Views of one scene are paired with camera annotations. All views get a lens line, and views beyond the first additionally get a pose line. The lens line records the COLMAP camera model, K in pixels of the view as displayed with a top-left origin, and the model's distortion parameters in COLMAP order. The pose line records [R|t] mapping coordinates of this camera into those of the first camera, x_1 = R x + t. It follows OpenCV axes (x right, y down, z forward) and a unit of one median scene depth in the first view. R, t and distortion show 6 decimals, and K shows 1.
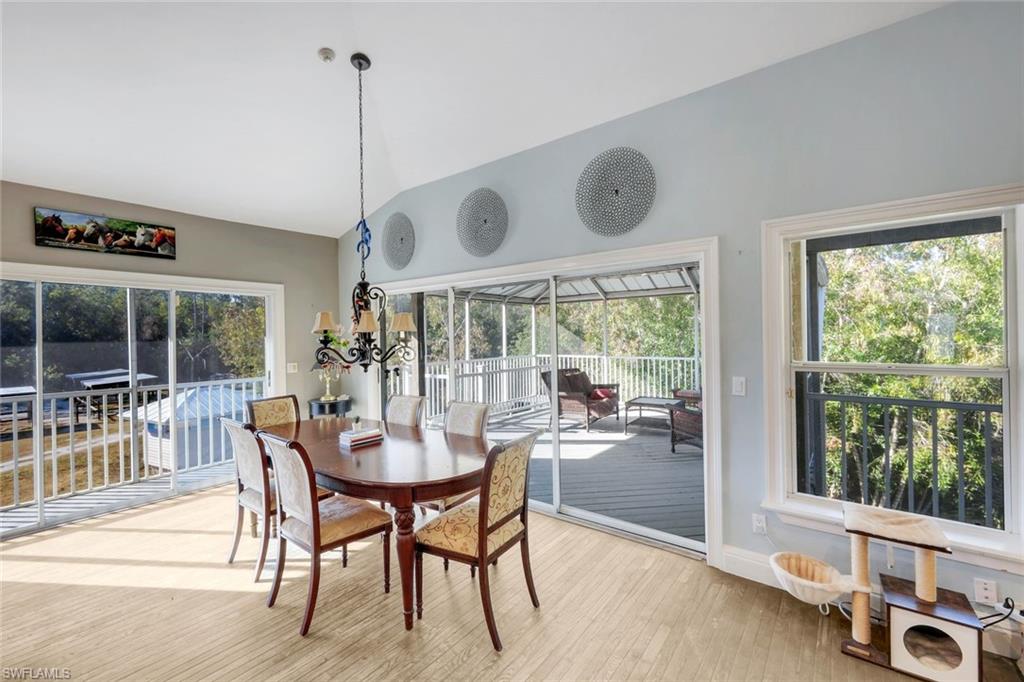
lens RADIAL K [[422.6, 0, 507.6], [0, 422.6, 336.6], [0, 0, 1]] dist [-0.004427, 0.000987]
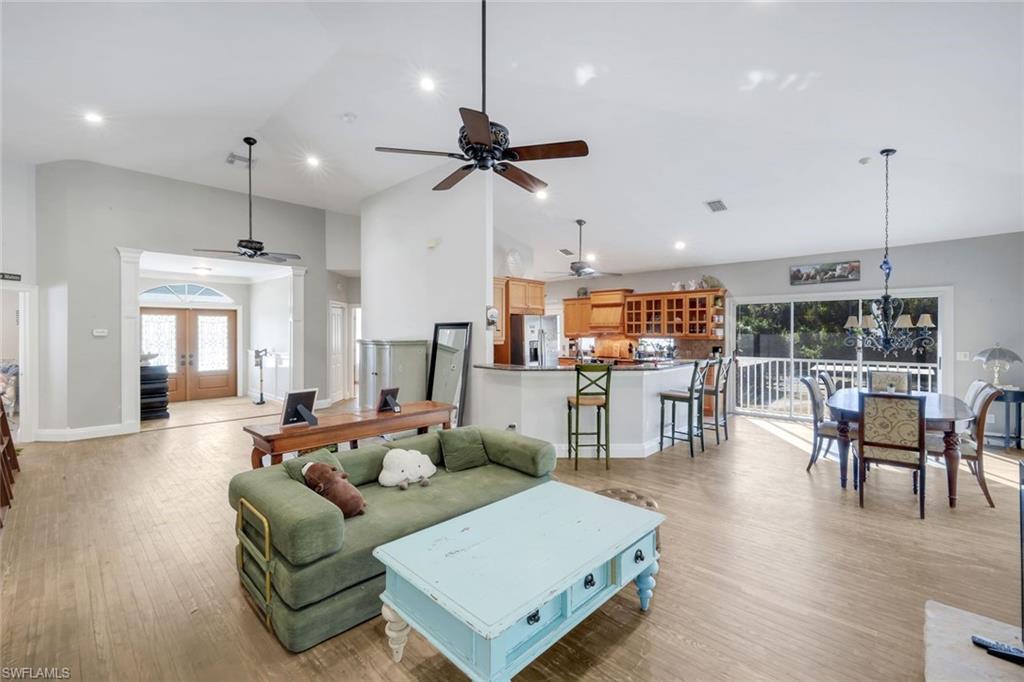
lens RADIAL K [[422.6, 0, 509.7], [0, 422.6, 336.5], [0, 0, 1]] dist [-0.004427, 0.000987]
pose [[-0.106897, 0.026804, -0.993909, 1.143200], [0.001478, 0.999640, 0.026799, -0.018681], [0.994269, 0.001396, -0.106898, -0.175742]]
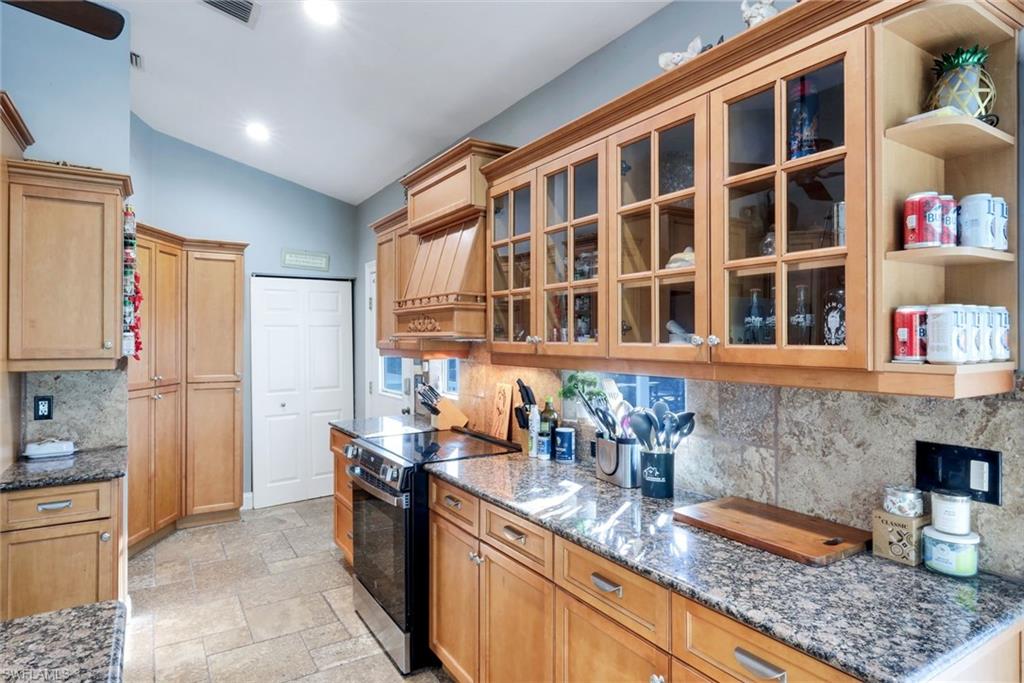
lens RADIAL K [[573.7, 0, 511.6], [0, 573.7, 338.6], [0, 0, 1]] dist [-0.006256, -0.000774]
pose [[-0.340865, 0.017106, -0.939957, -0.833607], [0.004220, 0.999852, 0.016665, 0.015719], [0.940103, 0.001714, -0.340886, 0.567388]]
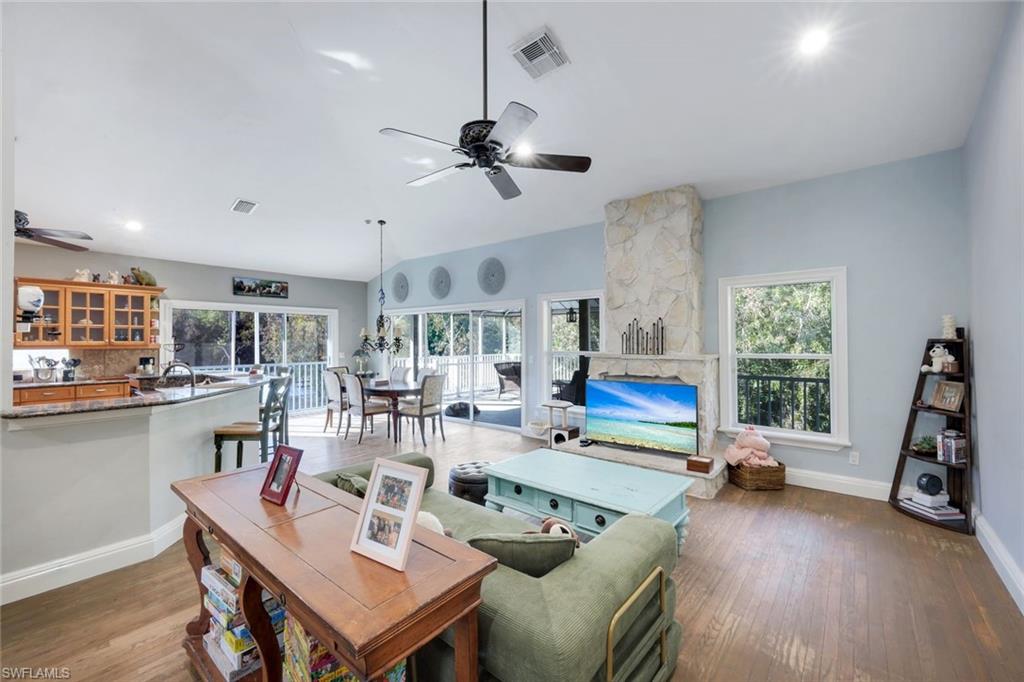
lens RADIAL K [[422.6, 0, 509.0], [0, 422.6, 336.6], [0, 0, 1]] dist [-0.004427, 0.000987]
pose [[0.999368, 0.013126, -0.033021, 0.387735], [-0.013489, 0.999851, -0.010814, 0.005568], [0.032874, 0.011252, 0.999396, -1.149523]]
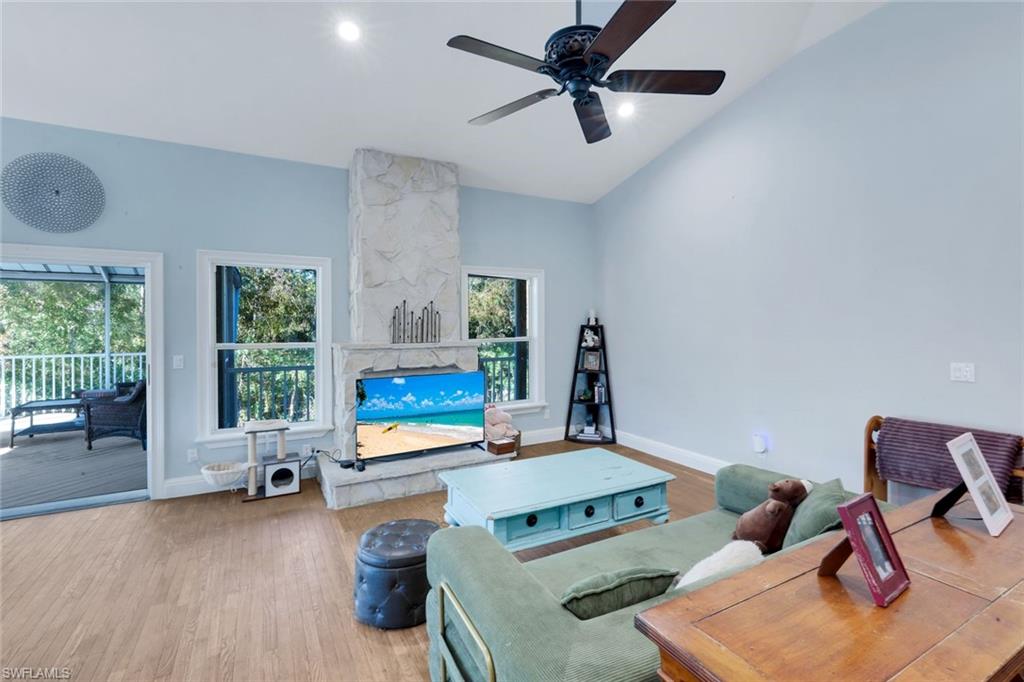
lens RADIAL K [[469.3, 0, 515.7], [0, 469.3, 325.6], [0, 0, 1]] dist [-0.001560, 0.001251]
pose [[0.386400, 0.014991, 0.922209, -0.360003], [0.000427, 0.999865, -0.016432, 0.017022], [-0.922331, 0.006743, 0.386342, -0.500882]]
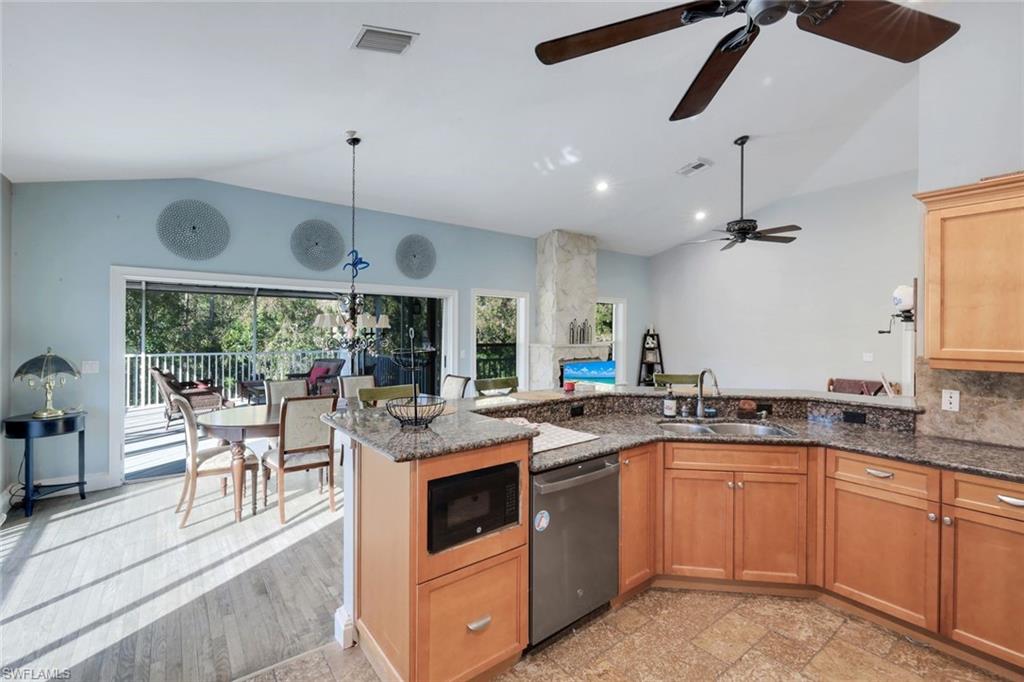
lens RADIAL K [[456.4, 0, 518.9], [0, 456.4, 331.2], [0, 0, 1]] dist [0.004405, -0.001196]
pose [[0.228878, 0.016401, 0.973317, -1.486524], [-0.006980, 0.999860, -0.015207, 0.018130], [-0.973430, -0.003313, 0.228961, 0.081089]]
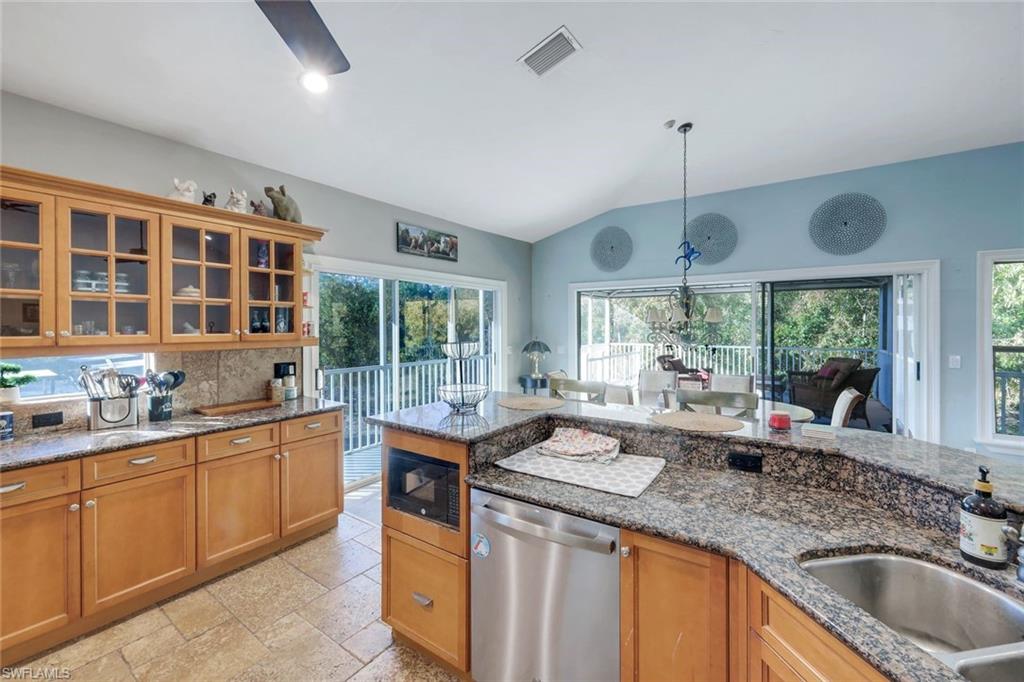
lens RADIAL K [[422.6, 0, 506.5], [0, 422.6, 330.0], [0, 0, 1]] dist [-0.004427, 0.000987]
pose [[0.999052, 0.011228, 0.042049, -0.840348], [-0.011573, 0.999901, 0.007975, 0.008826], [-0.041955, -0.008454, 0.999084, -0.316223]]
